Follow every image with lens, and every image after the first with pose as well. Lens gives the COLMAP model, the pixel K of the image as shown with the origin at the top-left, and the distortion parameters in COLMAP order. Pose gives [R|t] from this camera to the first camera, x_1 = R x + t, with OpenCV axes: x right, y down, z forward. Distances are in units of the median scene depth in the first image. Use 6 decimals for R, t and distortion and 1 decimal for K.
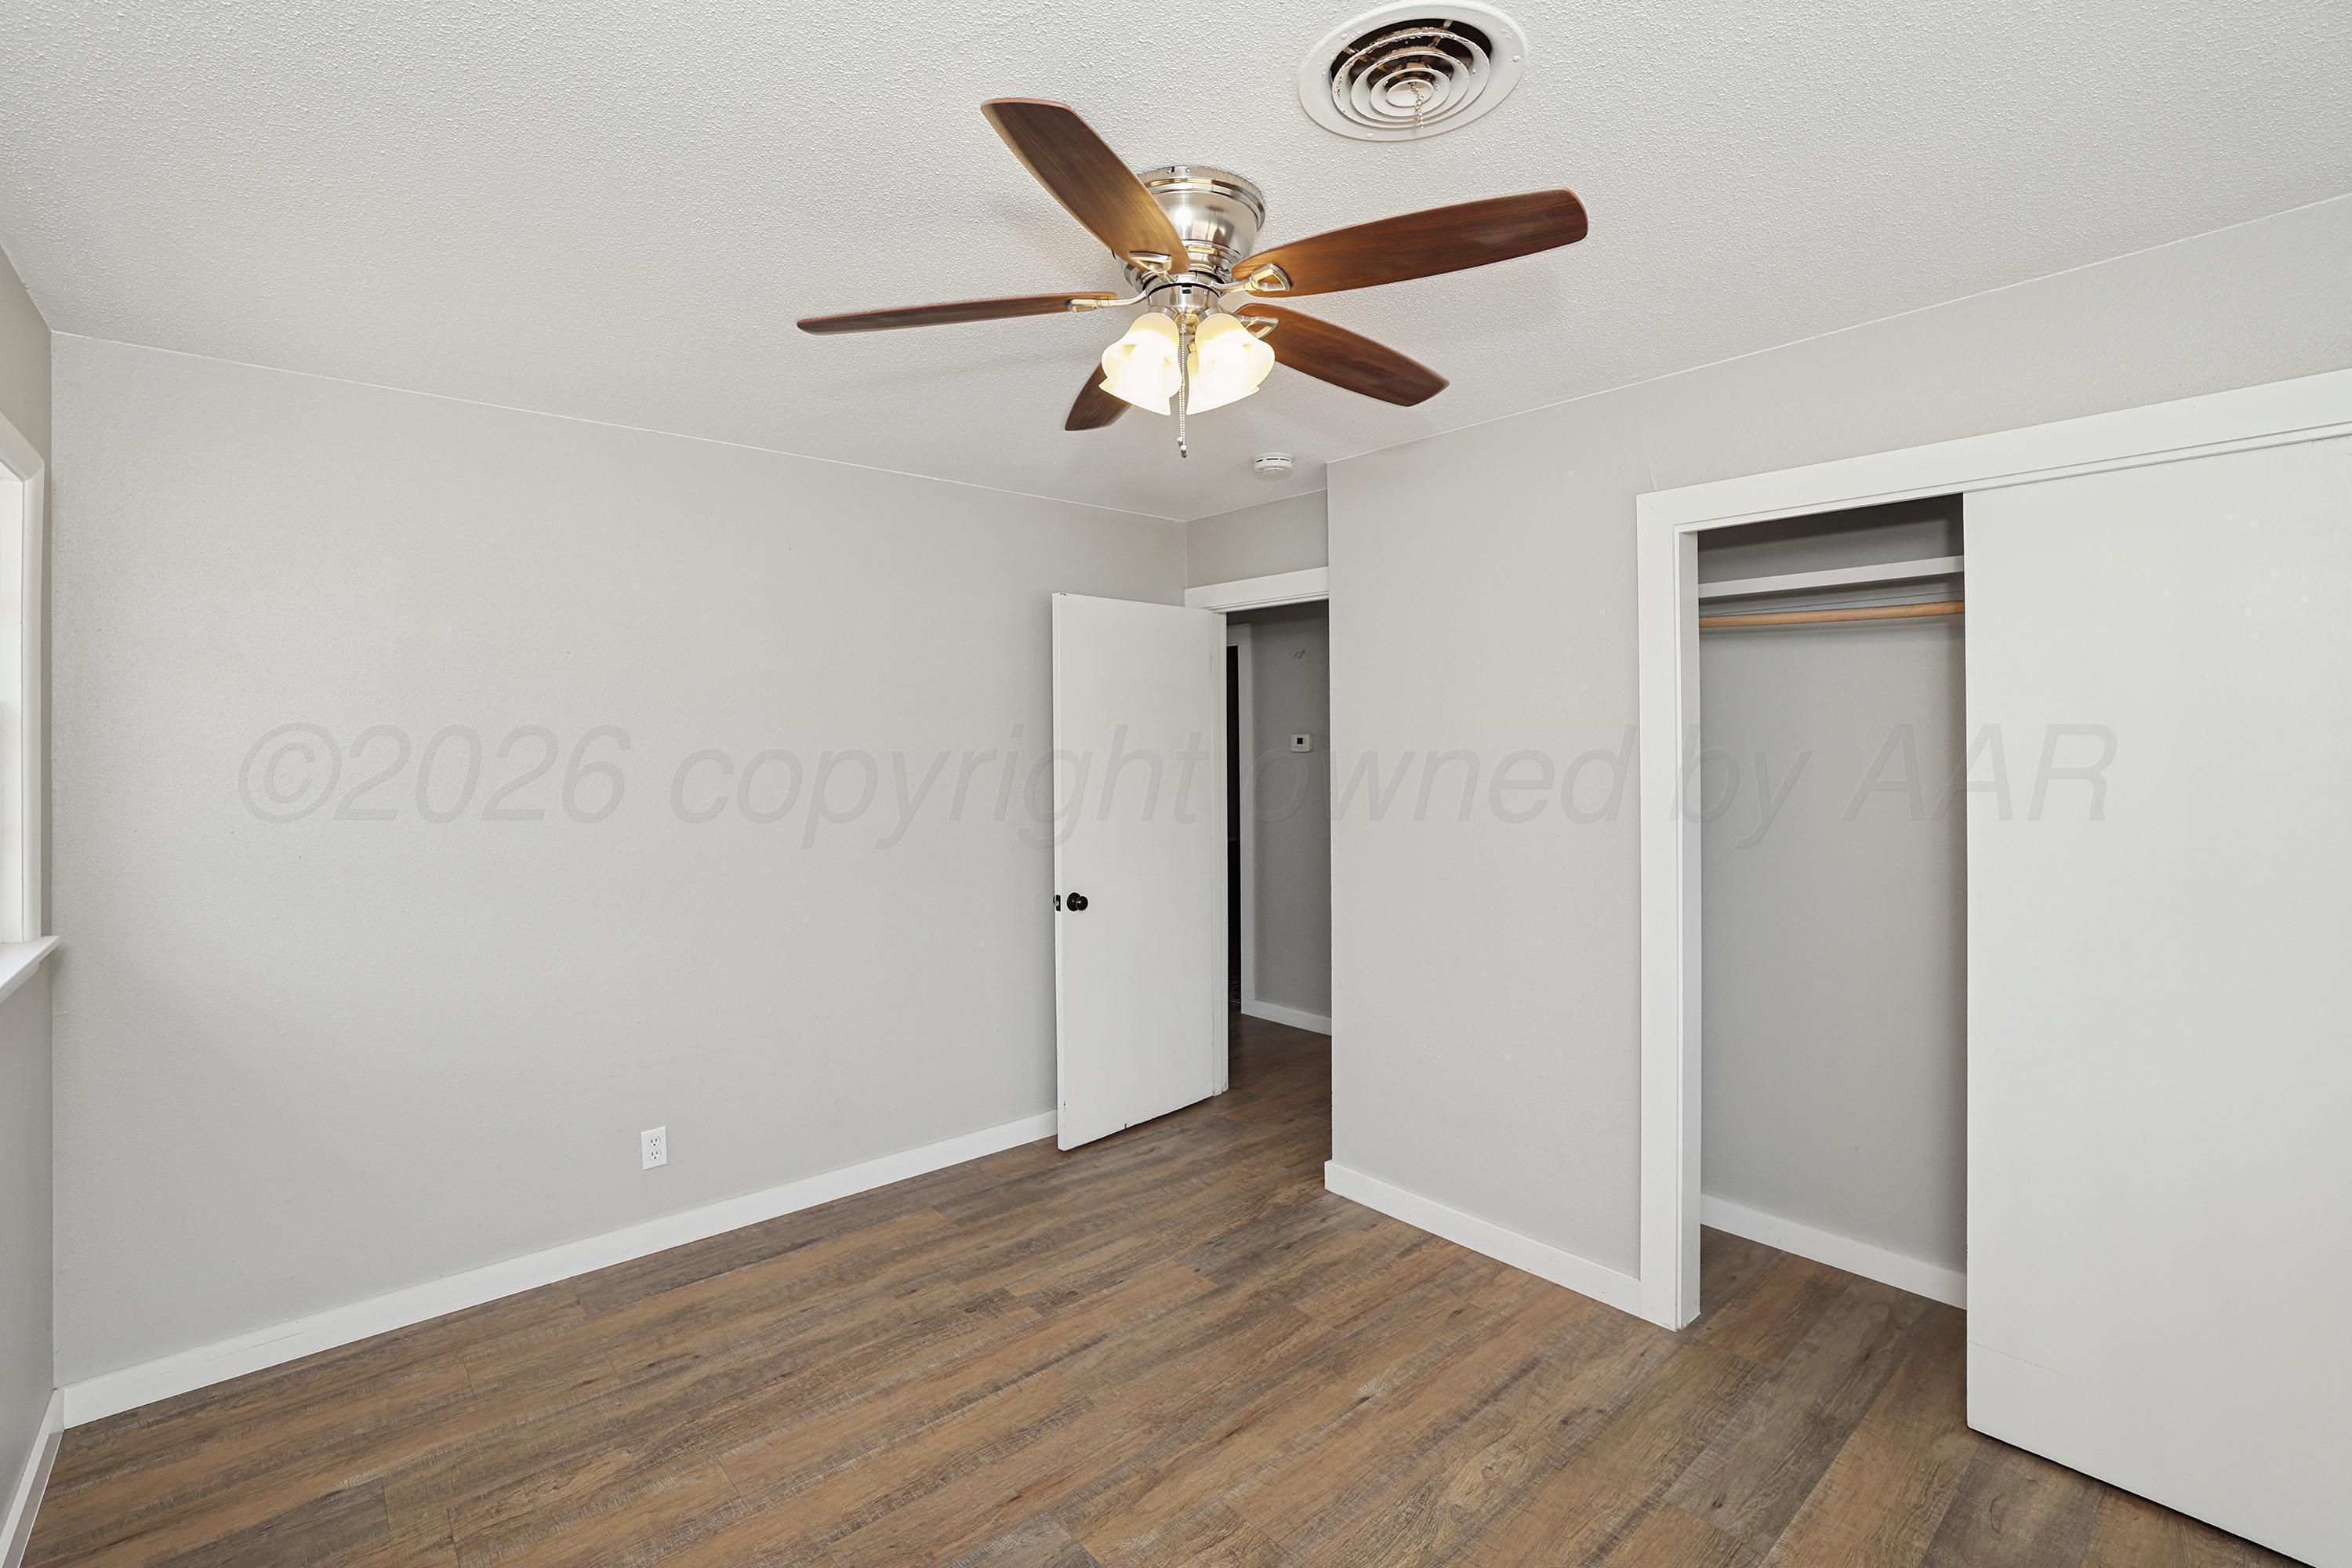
lens RADIAL K [[1041.7, 0, 1172.0], [0, 1041.7, 782.4], [0, 0, 1]] dist [-0.041433, 0.007837]
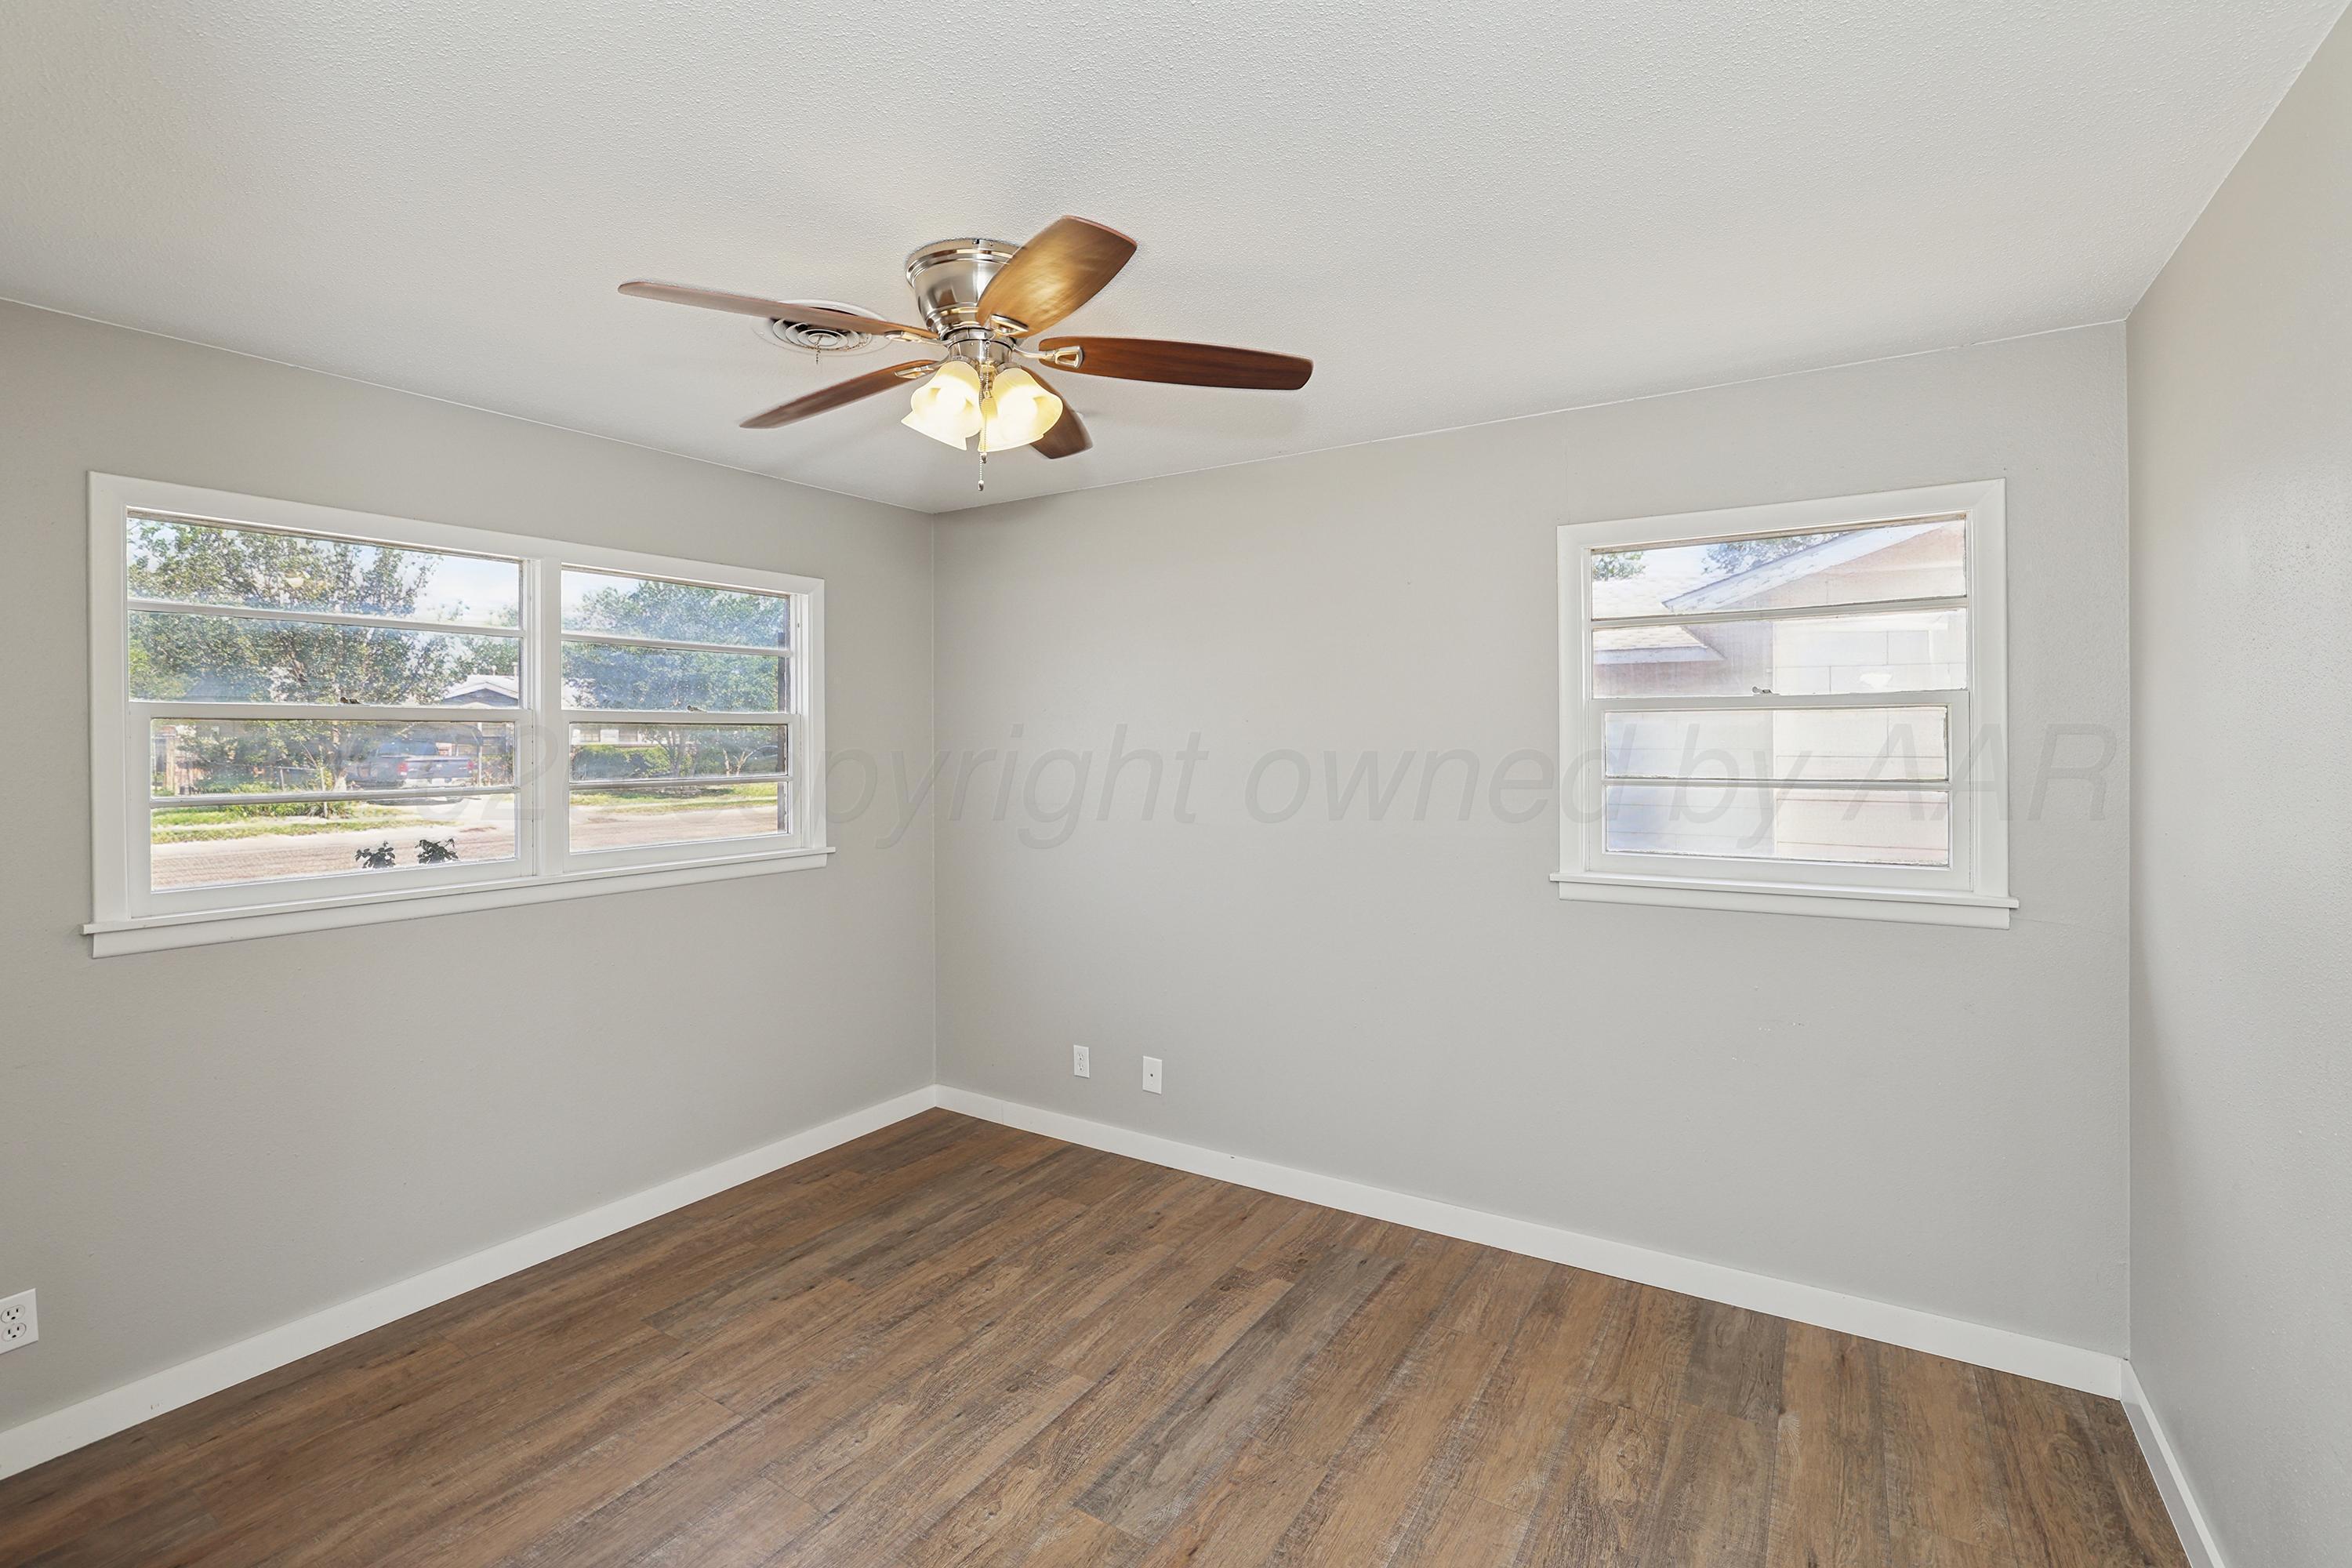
lens RADIAL K [[1041.7, 0, 1188.2], [0, 1041.7, 775.5], [0, 0, 1]] dist [-0.041433, 0.007837]
pose [[-0.961472, 0.019087, -0.274240, 0.093730], [0.003301, 0.998317, 0.057907, -0.064104], [0.274884, 0.054771, -0.959916, 1.877404]]
